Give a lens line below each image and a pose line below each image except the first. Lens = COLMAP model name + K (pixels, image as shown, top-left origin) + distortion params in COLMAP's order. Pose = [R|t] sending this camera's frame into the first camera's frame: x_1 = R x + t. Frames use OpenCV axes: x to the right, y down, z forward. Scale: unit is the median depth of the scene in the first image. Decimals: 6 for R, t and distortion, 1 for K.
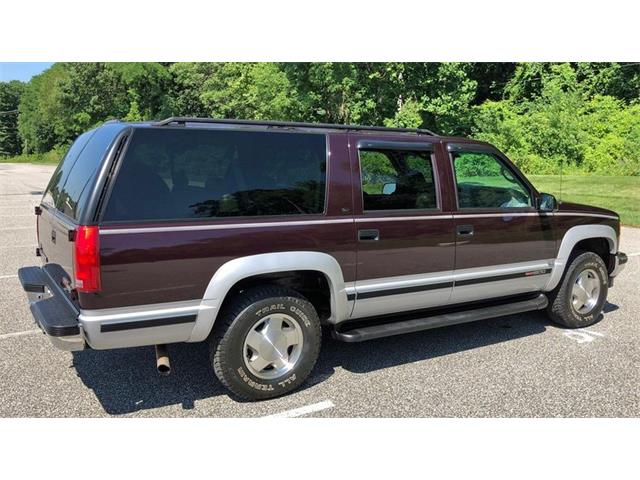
lens RADIAL K [[576.7, 0, 334.3], [0, 576.7, 233.8], [0, 0, 1]] dist [0.002240, -0.007875]
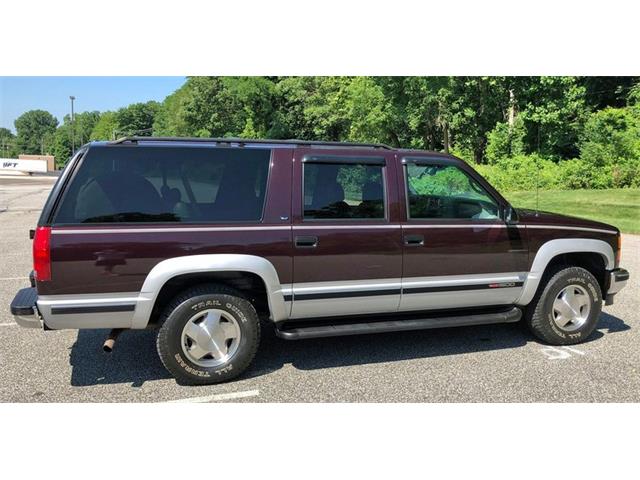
lens RADIAL K [[582.1, 0, 317.7], [0, 582.1, 240.6], [0, 0, 1]] dist [0.061337, -0.148145]
pose [[0.974920, 0.020950, -0.221569, 0.222465], [-0.023742, 0.999669, -0.009945, 0.007282], [0.221287, 0.014956, 0.975094, -0.045440]]
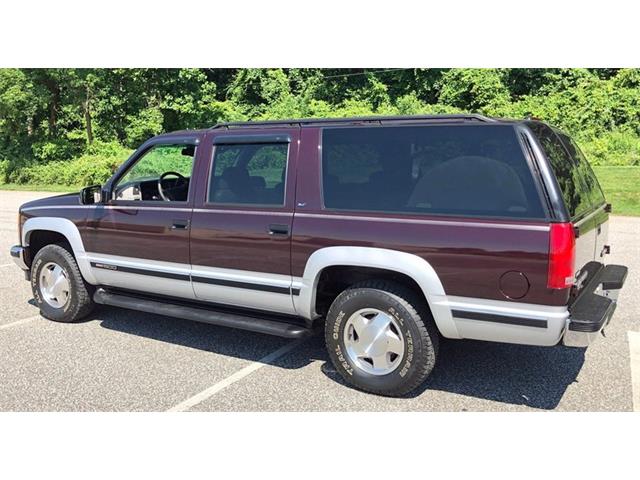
lens RADIAL K [[575.3, 0, 322.1], [0, 575.3, 226.6], [0, 0, 1]] dist [0.041147, -0.086498]
pose [[0.884524, -0.069003, 0.461364, -0.564273], [0.072079, 0.997339, 0.010976, 0.033211], [-0.460893, 0.023546, 0.887143, -0.259900]]
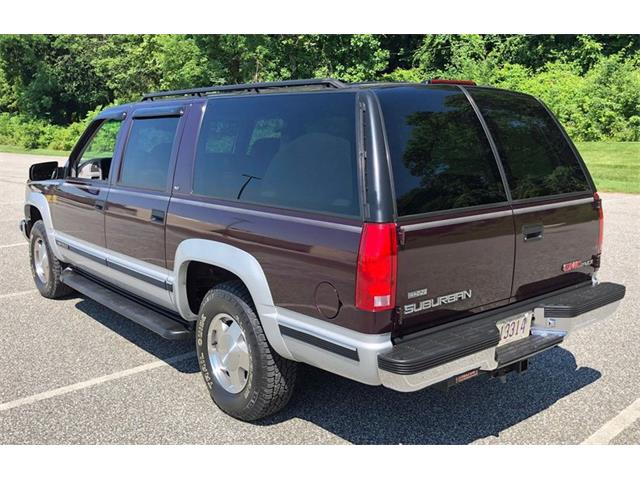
lens RADIAL K [[625.6, 0, 327.0], [0, 625.6, 227.1], [0, 0, 1]] dist [0.059329, -0.161492]
pose [[0.987378, -0.038232, 0.153697, -0.231245], [0.034616, 0.999059, 0.026134, 0.041396], [-0.154551, -0.020484, 0.987772, -0.306789]]
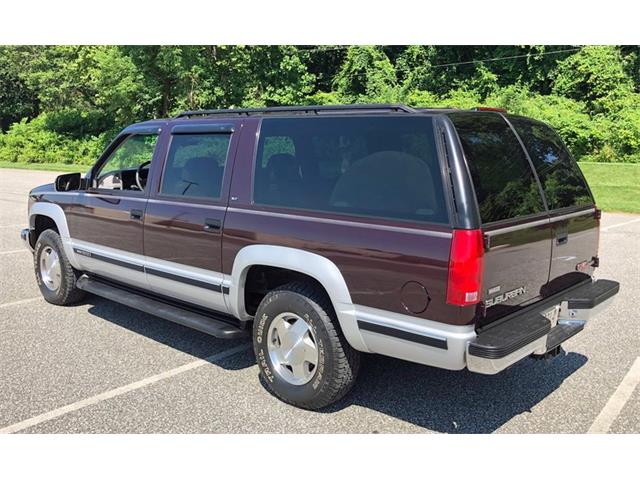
lens RADIAL K [[580.2, 0, 332.5], [0, 580.2, 224.3], [0, 0, 1]] dist [0.035569, -0.086708]
pose [[0.953449, -0.036262, 0.299365, -0.368301], [0.034531, 0.999342, 0.011071, 0.038186], [-0.299570, -0.000218, 0.954074, -0.298696]]
